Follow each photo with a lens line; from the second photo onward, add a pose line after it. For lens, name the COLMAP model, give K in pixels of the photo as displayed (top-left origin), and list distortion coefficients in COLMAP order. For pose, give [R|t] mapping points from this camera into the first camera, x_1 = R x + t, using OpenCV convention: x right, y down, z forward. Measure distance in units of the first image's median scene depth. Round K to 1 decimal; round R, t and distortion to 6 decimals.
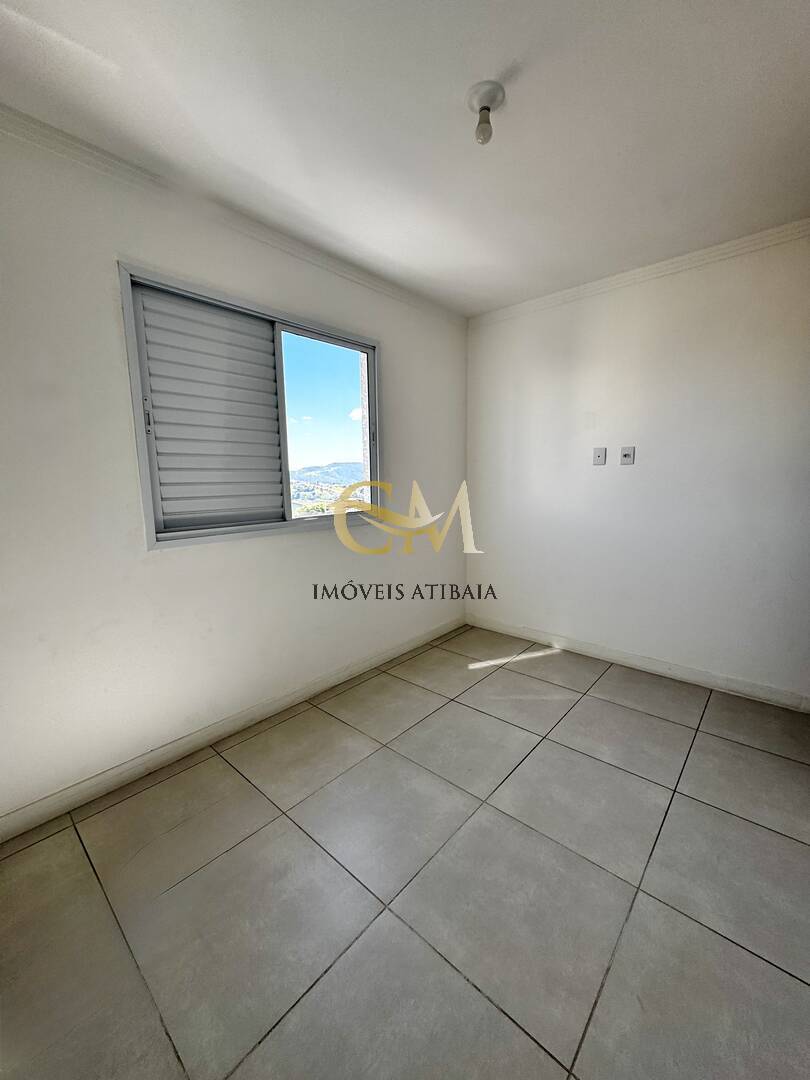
lens RADIAL K [[432.8, 0, 408.6], [0, 432.8, 540.0], [0, 0, 1]] dist [-0.001262, -0.000734]
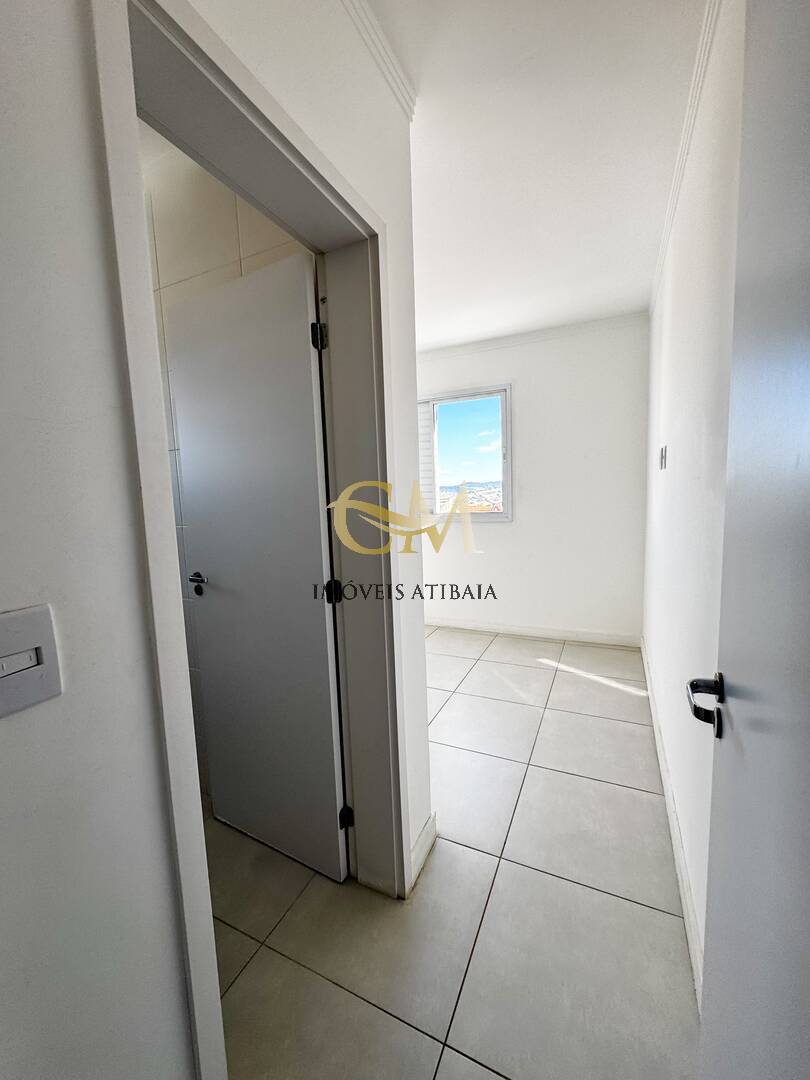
lens RADIAL K [[432.8, 0, 405.6], [0, 432.8, 541.6], [0, 0, 1]] dist [-0.001262, -0.000734]
pose [[0.270480, 0.111888, -0.956202, 1.308841], [-0.112829, 0.990063, 0.083935, -0.066850], [0.956091, 0.085185, 0.280416, 0.422190]]
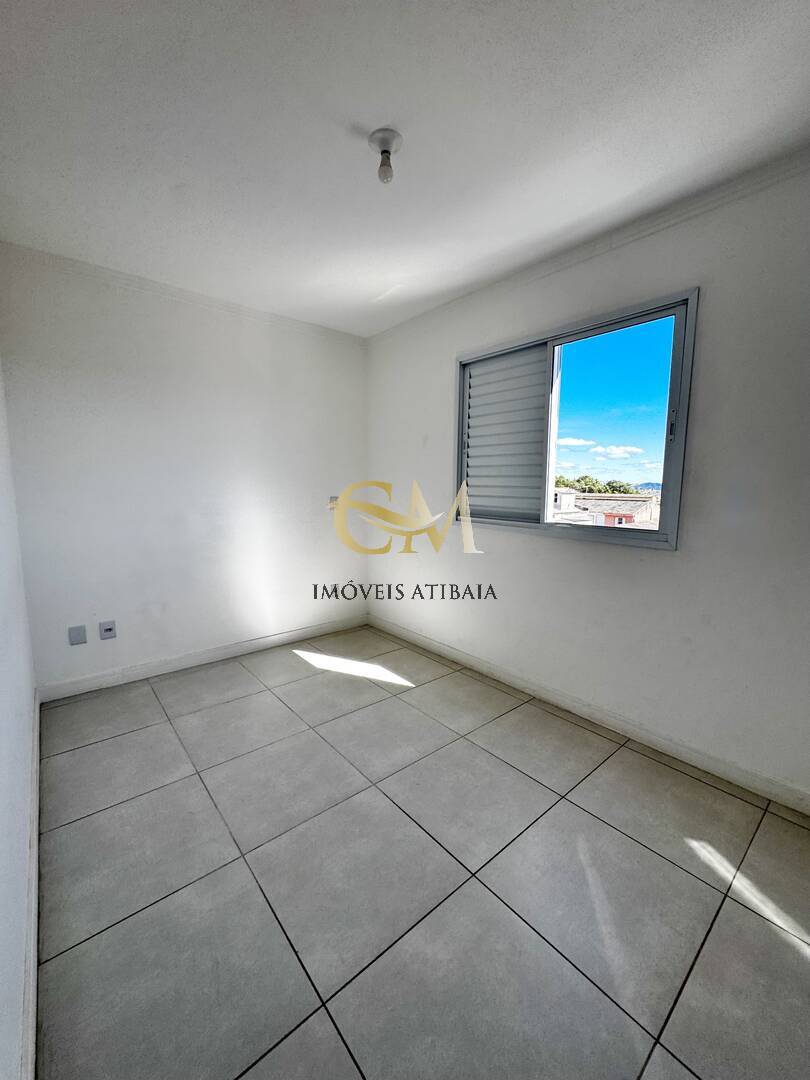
lens RADIAL K [[432.8, 0, 403.2], [0, 432.8, 540.3], [0, 0, 1]] dist [-0.001262, -0.000734]
pose [[-0.152459, 0.140679, -0.978246, 0.821192], [-0.153634, 0.974411, 0.164071, -0.126099], [0.976295, 0.175306, -0.126945, 0.801288]]
